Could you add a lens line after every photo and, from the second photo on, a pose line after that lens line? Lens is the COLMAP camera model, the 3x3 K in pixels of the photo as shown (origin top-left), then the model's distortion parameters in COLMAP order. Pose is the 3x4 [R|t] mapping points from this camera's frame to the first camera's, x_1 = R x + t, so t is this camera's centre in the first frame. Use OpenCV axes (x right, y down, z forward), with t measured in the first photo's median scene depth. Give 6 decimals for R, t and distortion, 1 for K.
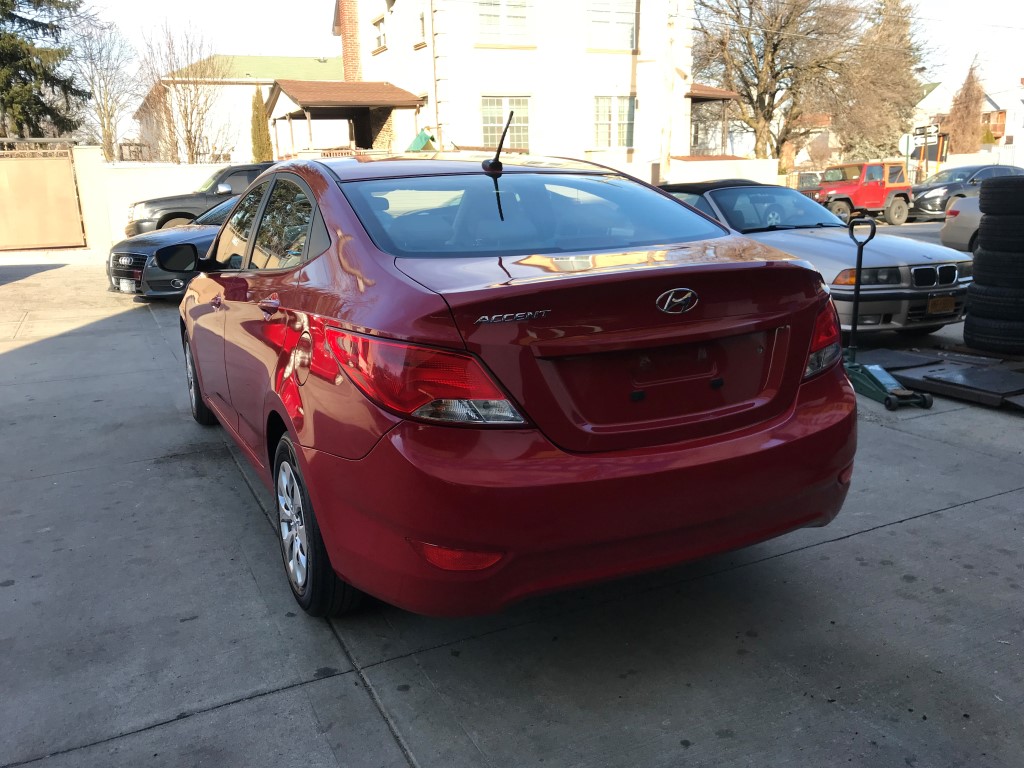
lens RADIAL K [[845.3, 0, 514.2], [0, 845.3, 384.4], [0, 0, 1]] dist [0.028643, -0.014315]
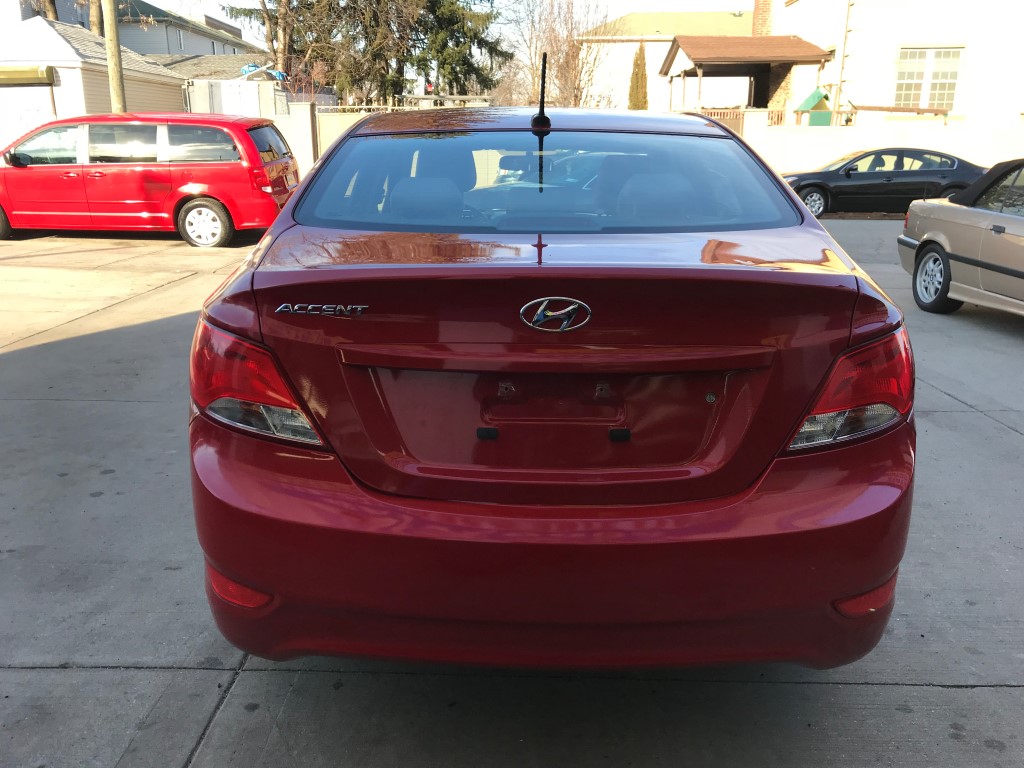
lens RADIAL K [[845.3, 0, 513.7], [0, 845.3, 386.3], [0, 0, 1]] dist [0.028643, -0.014315]
pose [[0.891583, 0.154005, -0.425866, 0.035518], [-0.134413, 0.988015, 0.075889, -0.006504], [0.432450, -0.010419, 0.901598, 0.025073]]
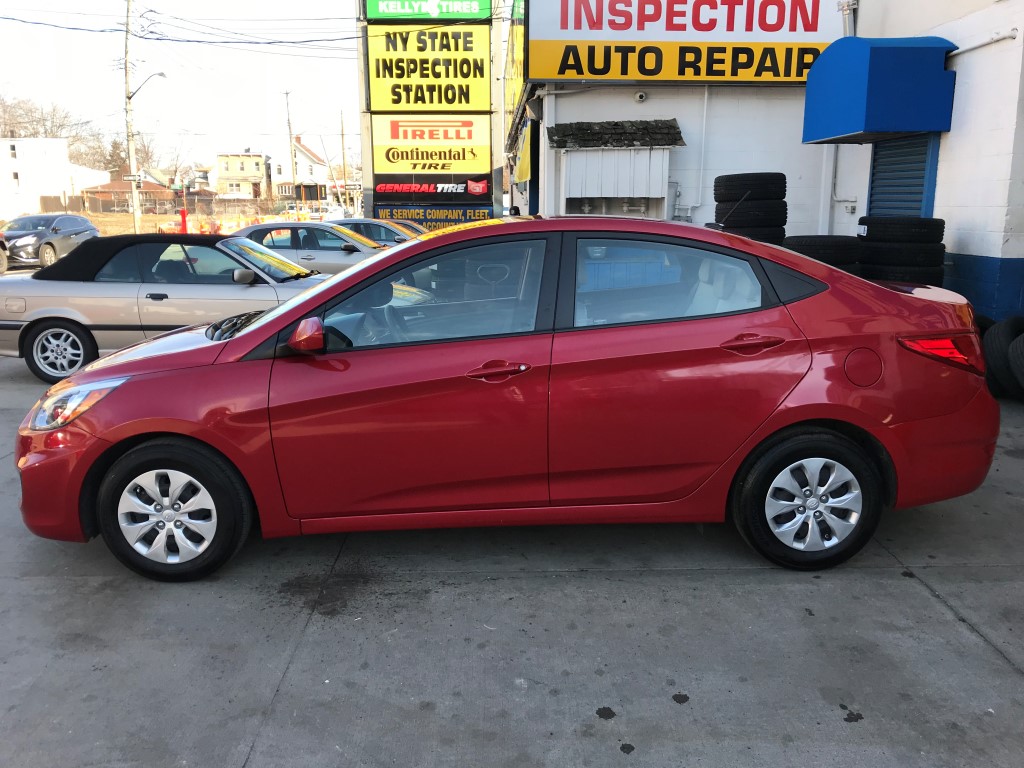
lens RADIAL K [[845.3, 0, 508.8], [0, 845.3, 383.8], [0, 0, 1]] dist [0.028643, -0.014315]
pose [[0.410141, -0.152325, 0.899212, -0.145500], [0.200061, 0.976966, 0.074246, -0.018432], [-0.889809, 0.149446, 0.431168, 0.077245]]
